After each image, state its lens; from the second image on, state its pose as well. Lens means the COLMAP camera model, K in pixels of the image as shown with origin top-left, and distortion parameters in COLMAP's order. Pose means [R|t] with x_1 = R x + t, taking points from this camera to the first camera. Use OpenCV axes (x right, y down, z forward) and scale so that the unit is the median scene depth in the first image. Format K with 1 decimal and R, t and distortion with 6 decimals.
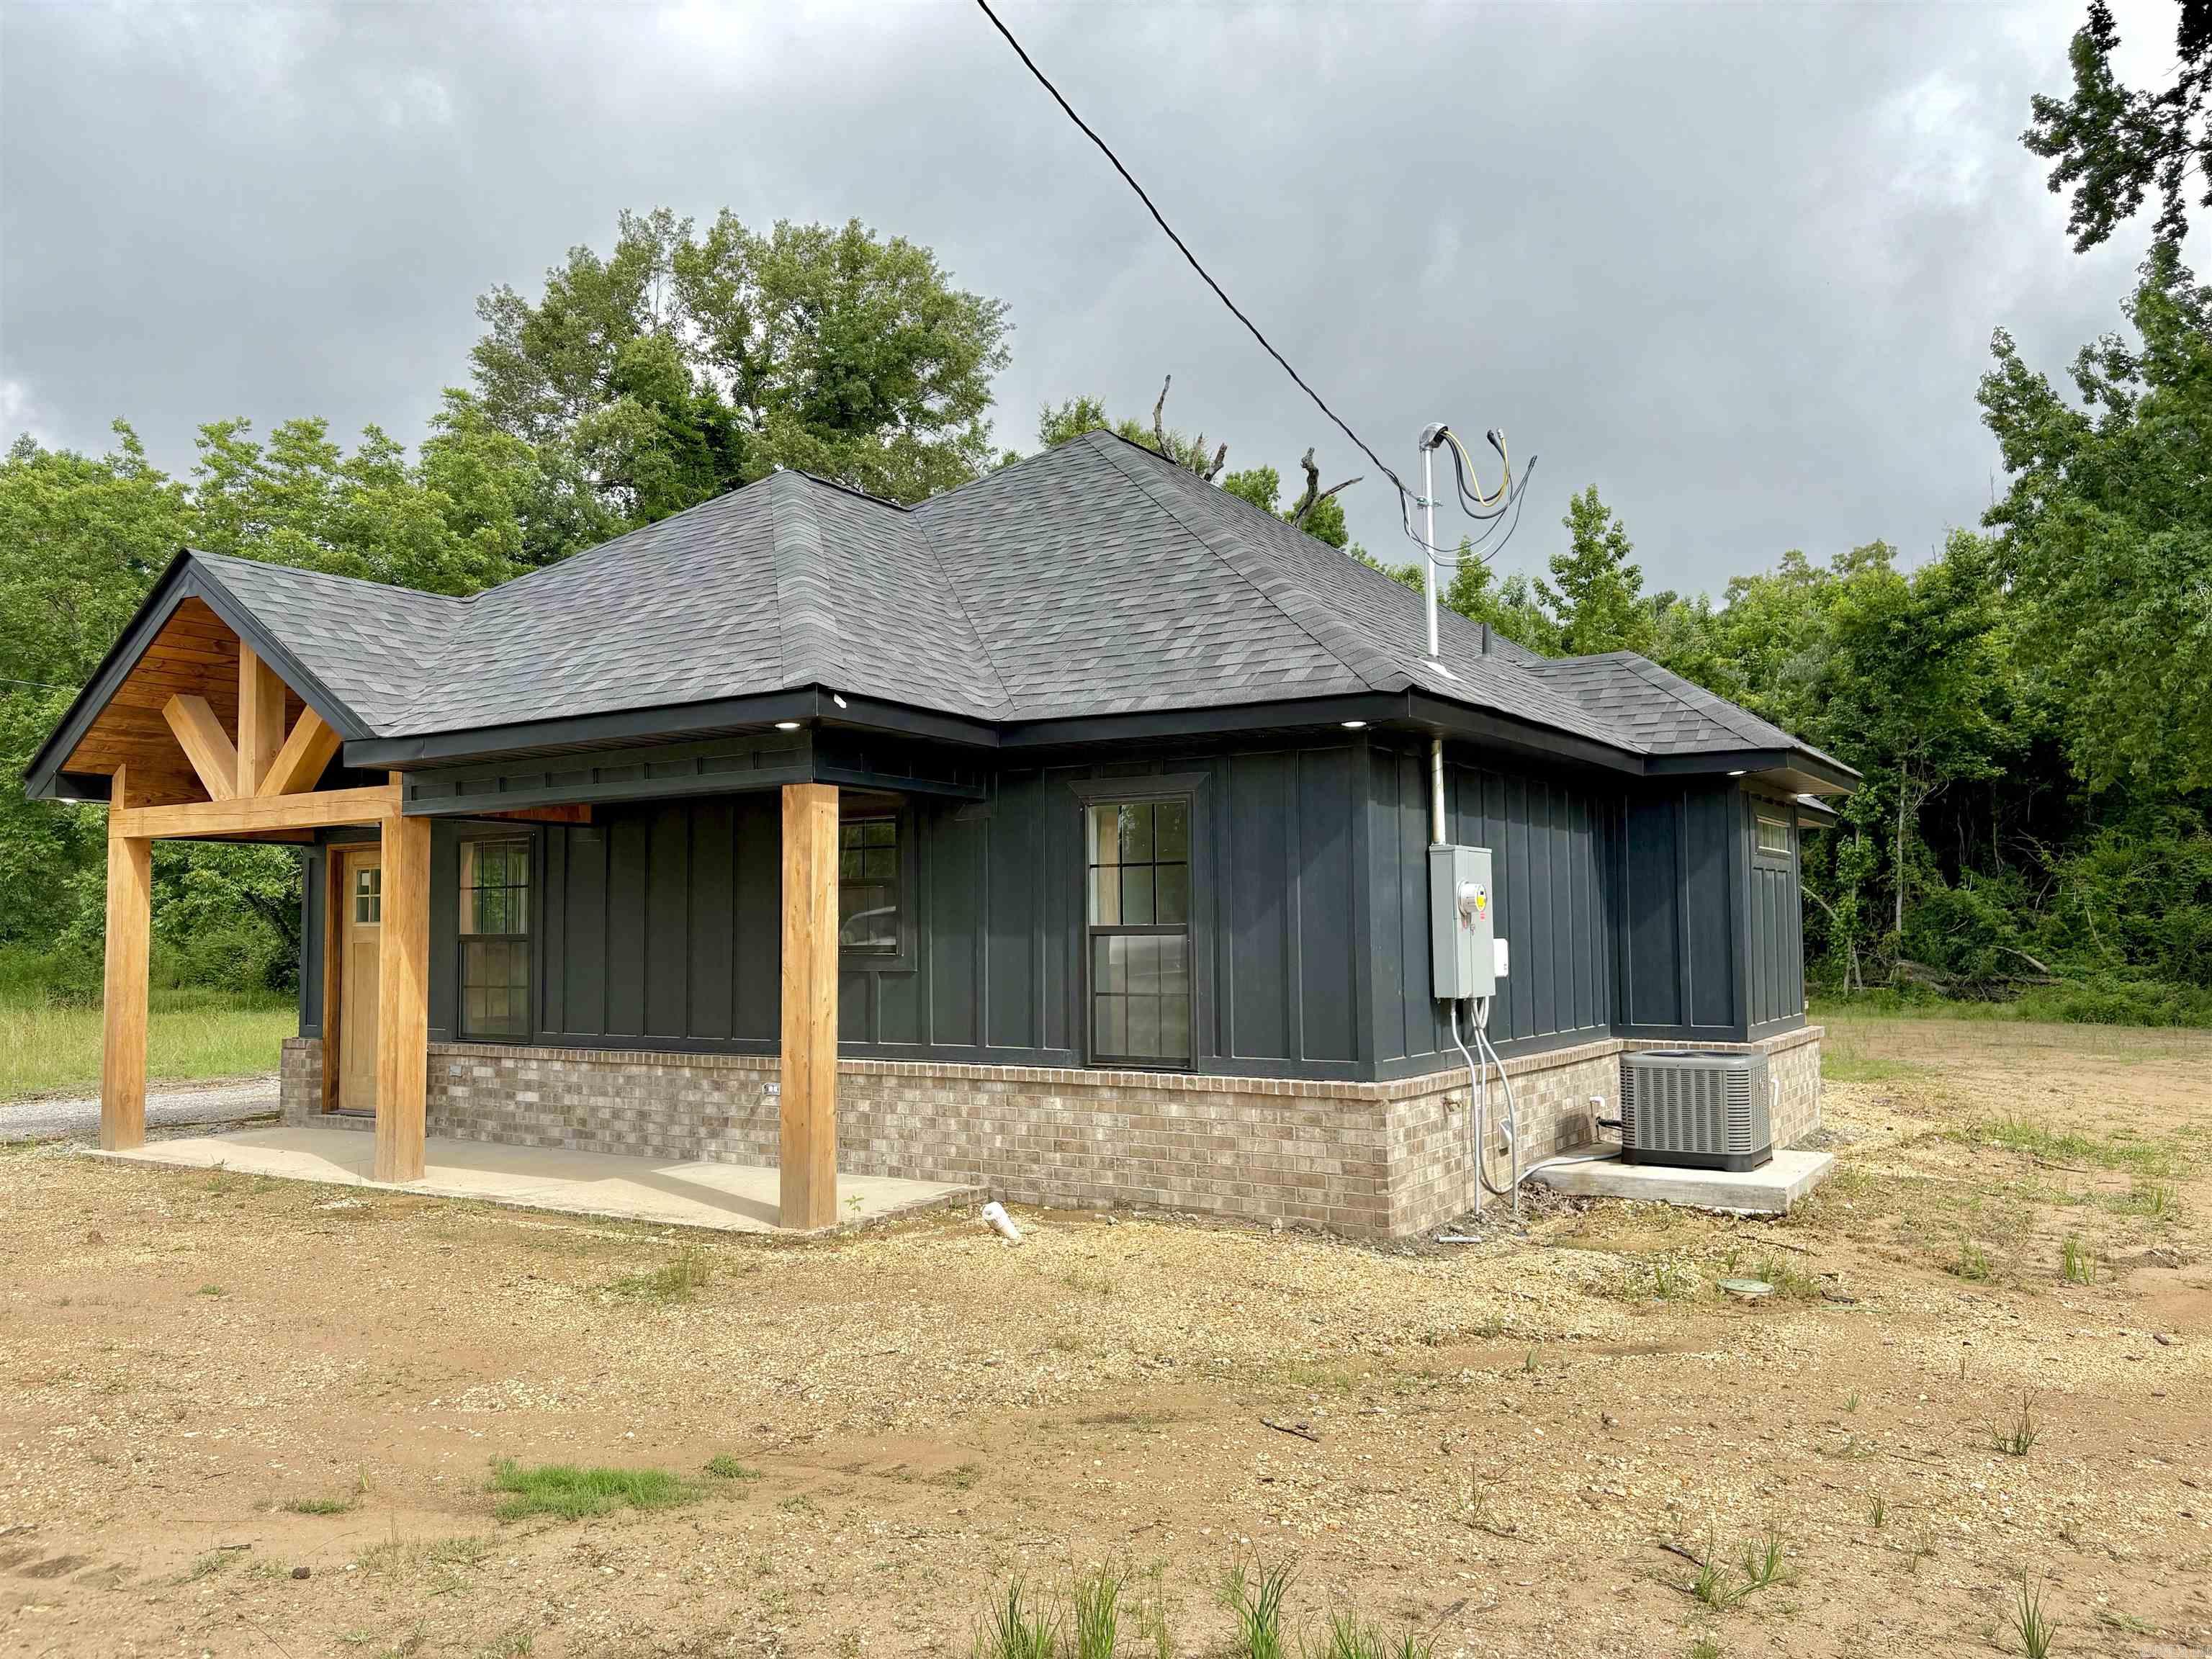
lens RADIAL K [[1648.0, 0, 1100.9], [0, 1648.0, 831.2], [0, 0, 1]] dist [0.122921, -0.171521]
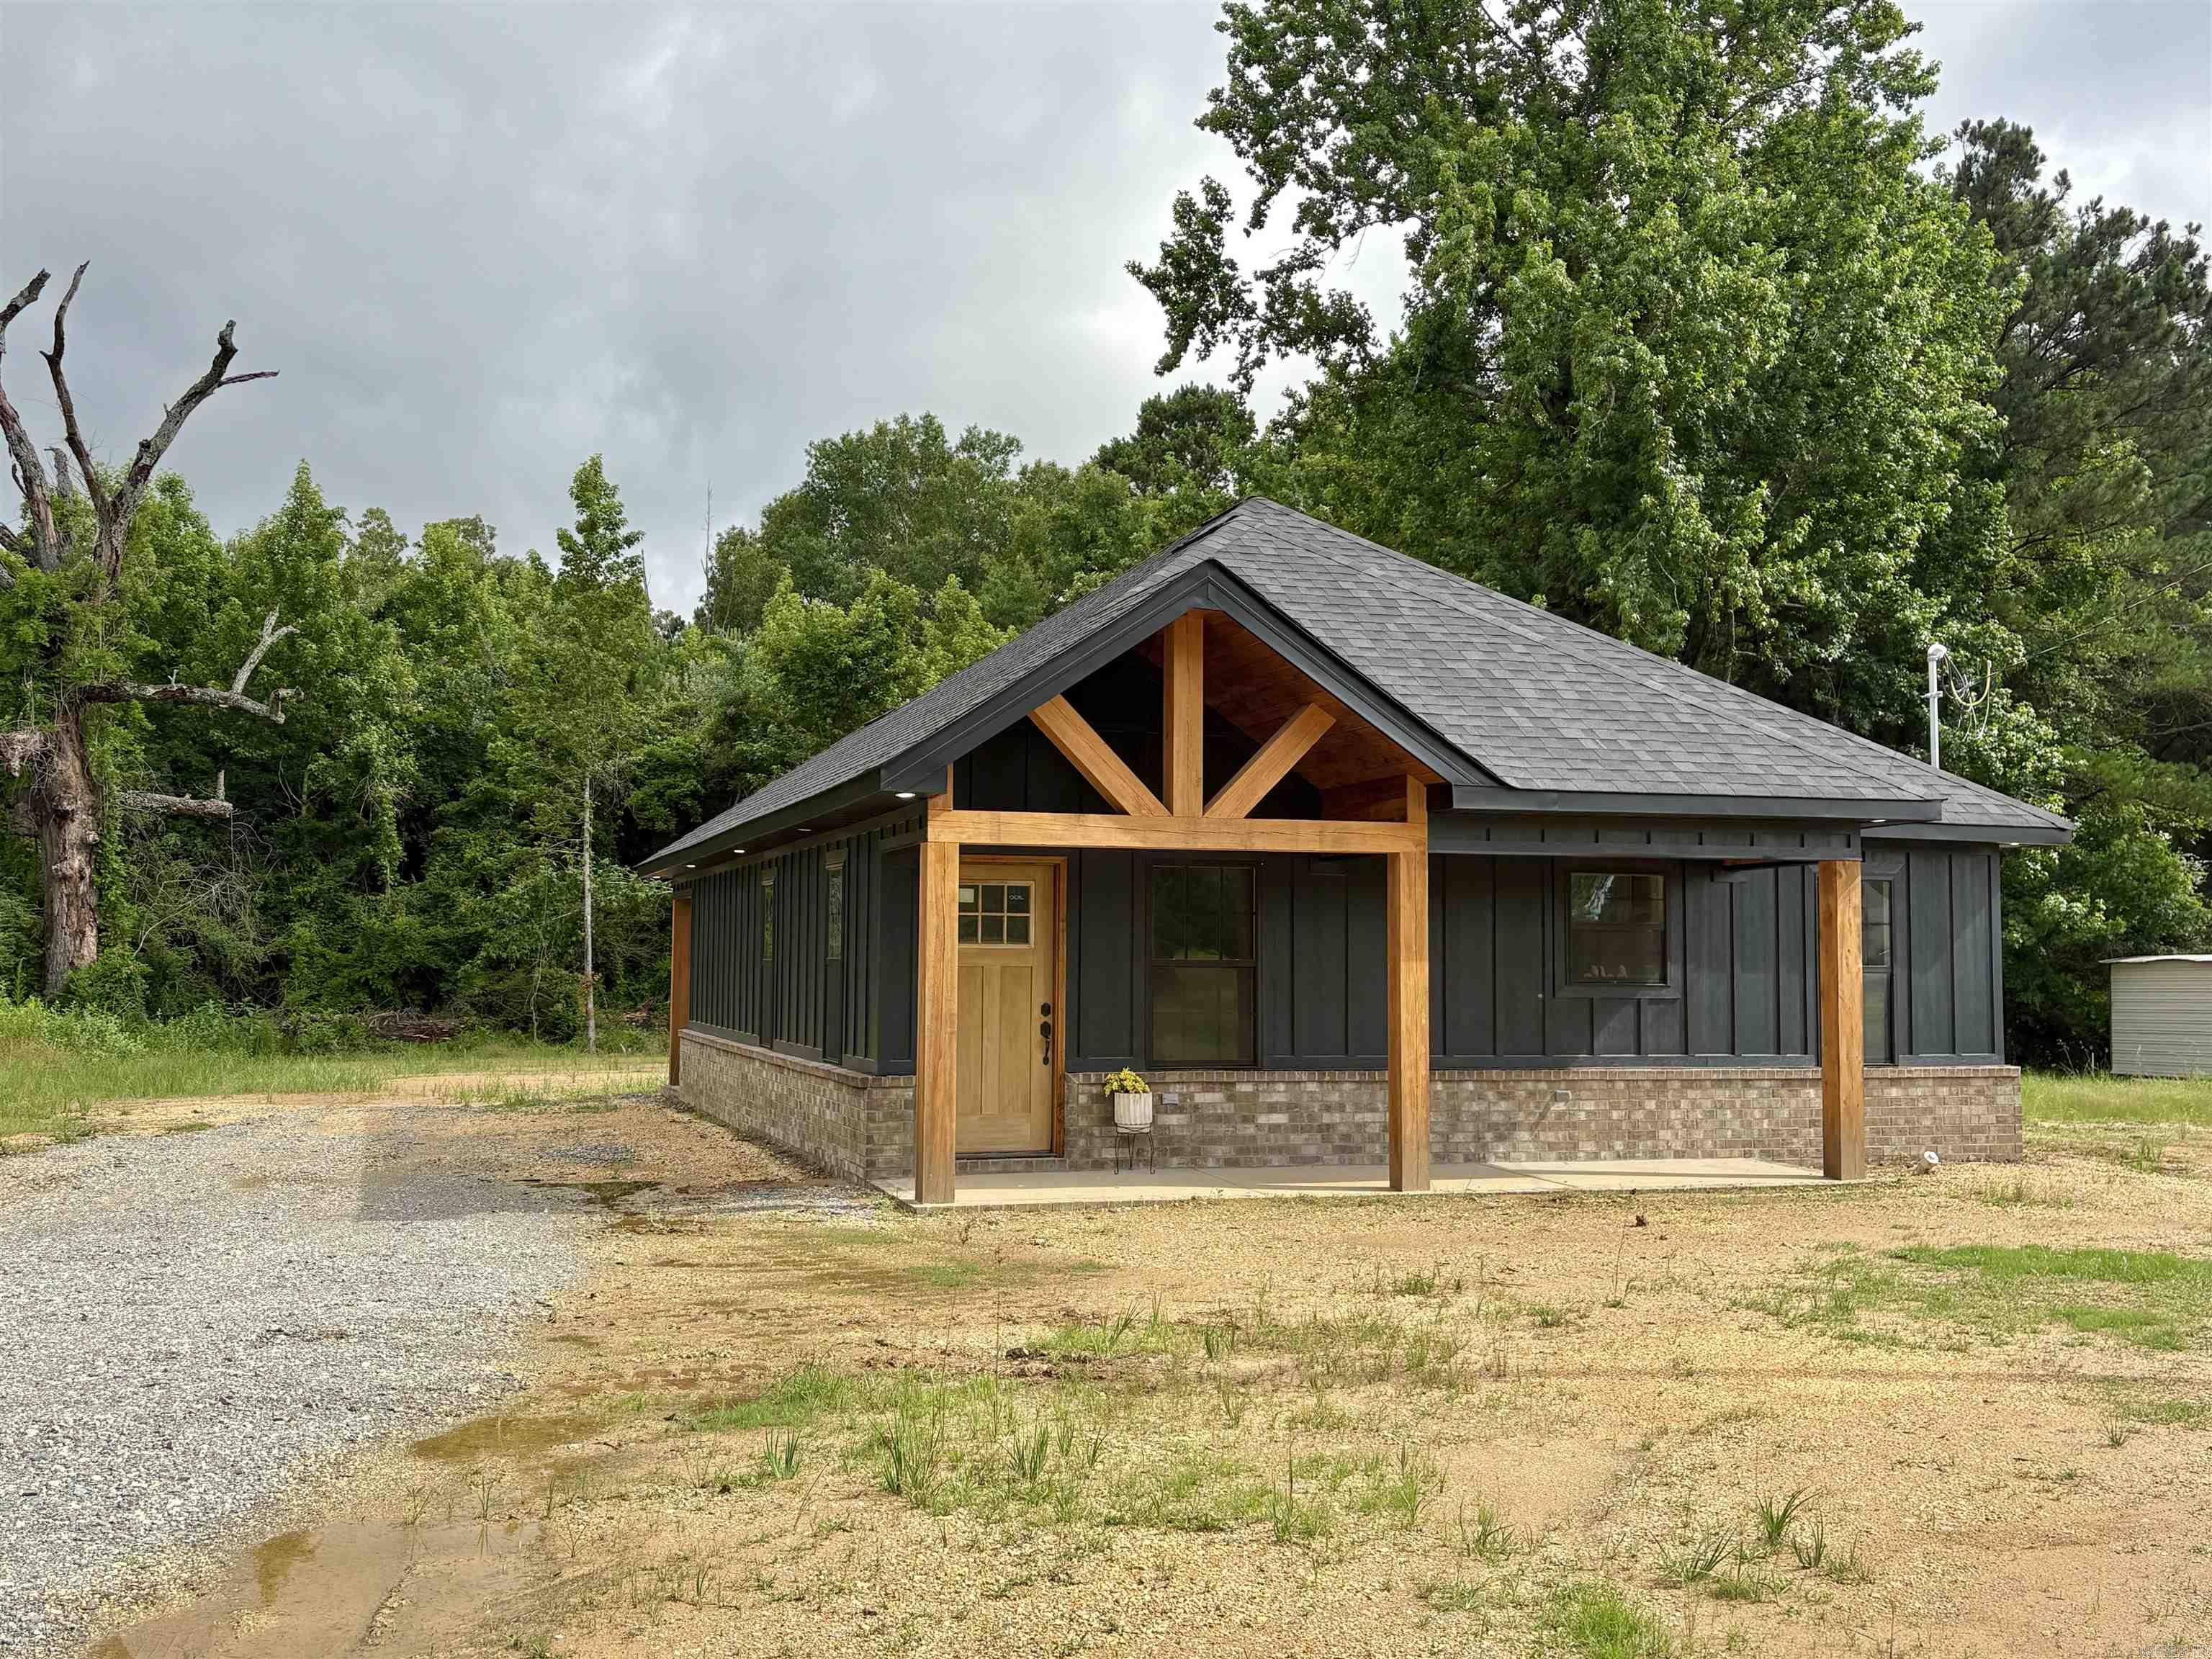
lens RADIAL K [[2153.1, 0, 1077.8], [0, 2153.1, 829.5], [0, 0, 1]] dist [0.134514, -0.265487]
pose [[0.634104, 0.062425, 0.770724, -1.618929], [-0.059027, 0.997735, -0.032248, 0.033733], [-0.770991, -0.025045, 0.636353, 0.272871]]
